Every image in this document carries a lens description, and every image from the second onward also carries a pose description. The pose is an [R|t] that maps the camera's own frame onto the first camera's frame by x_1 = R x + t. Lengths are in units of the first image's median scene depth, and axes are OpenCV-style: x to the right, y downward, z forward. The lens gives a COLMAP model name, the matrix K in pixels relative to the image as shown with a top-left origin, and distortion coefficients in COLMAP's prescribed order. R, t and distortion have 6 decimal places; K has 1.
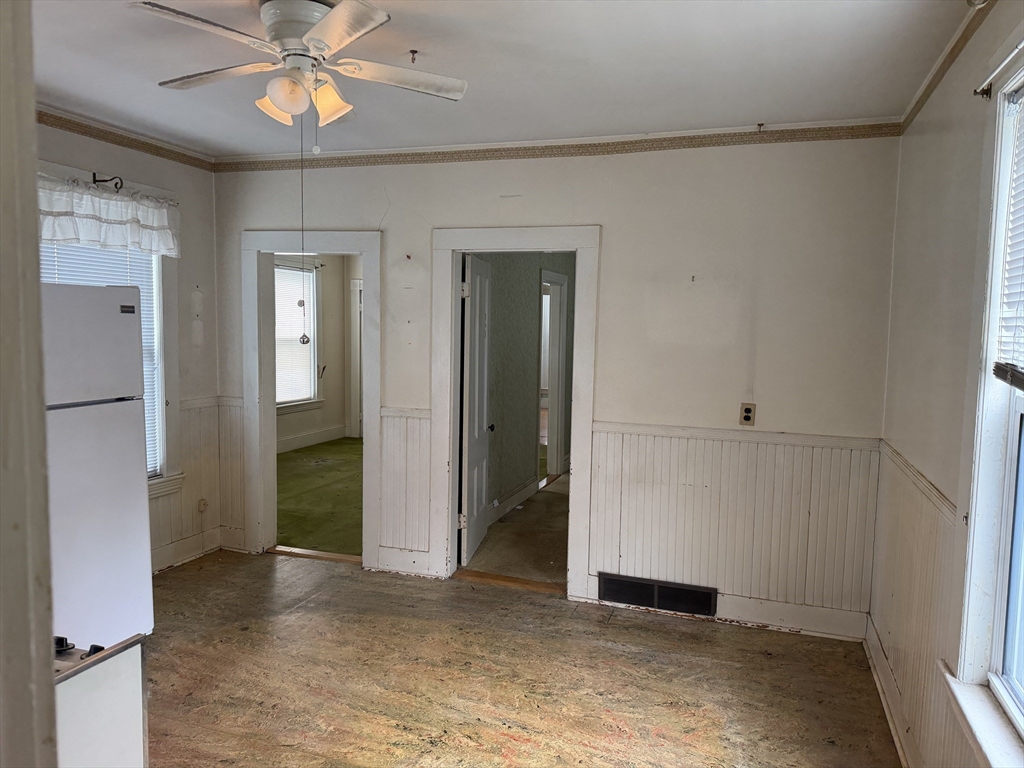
lens RADIAL K [[718.4, 0, 515.6], [0, 718.4, 377.2], [0, 0, 1]] dist [0.058885, -0.080007]
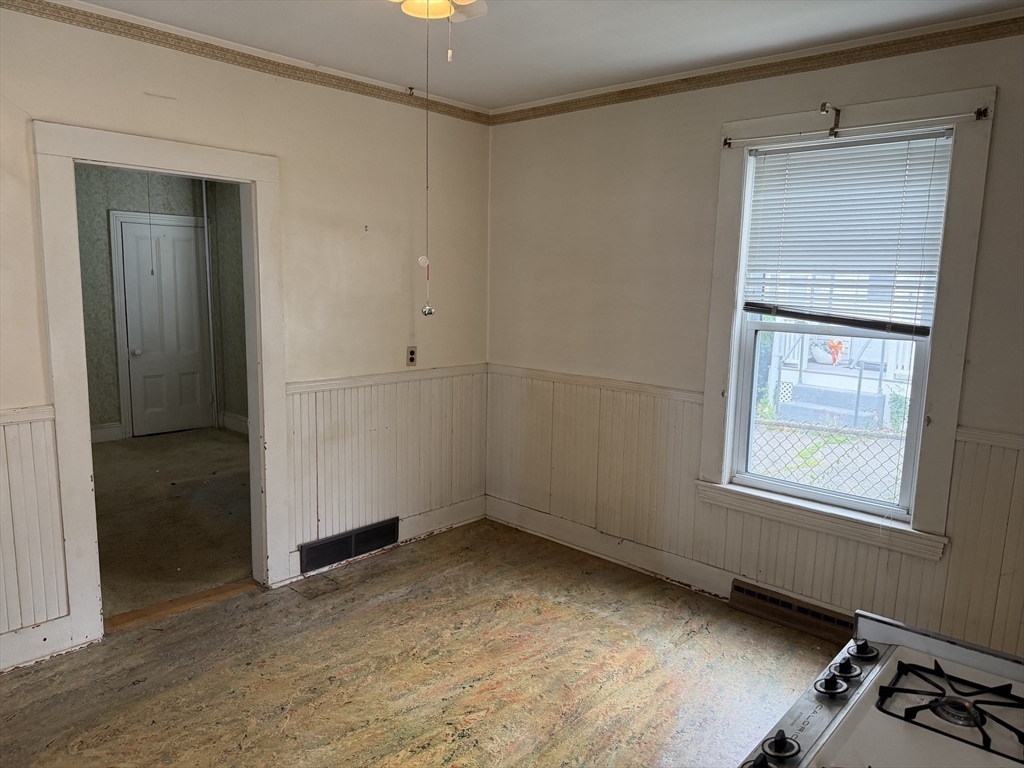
lens RADIAL K [[718.4, 0, 504.2], [0, 718.4, 381.9], [0, 0, 1]] dist [0.058885, -0.080007]
pose [[0.416826, -0.144584, 0.897414, -0.619309], [0.054958, 0.989471, 0.133889, -0.049534], [-0.907323, -0.006488, 0.420384, 0.403013]]
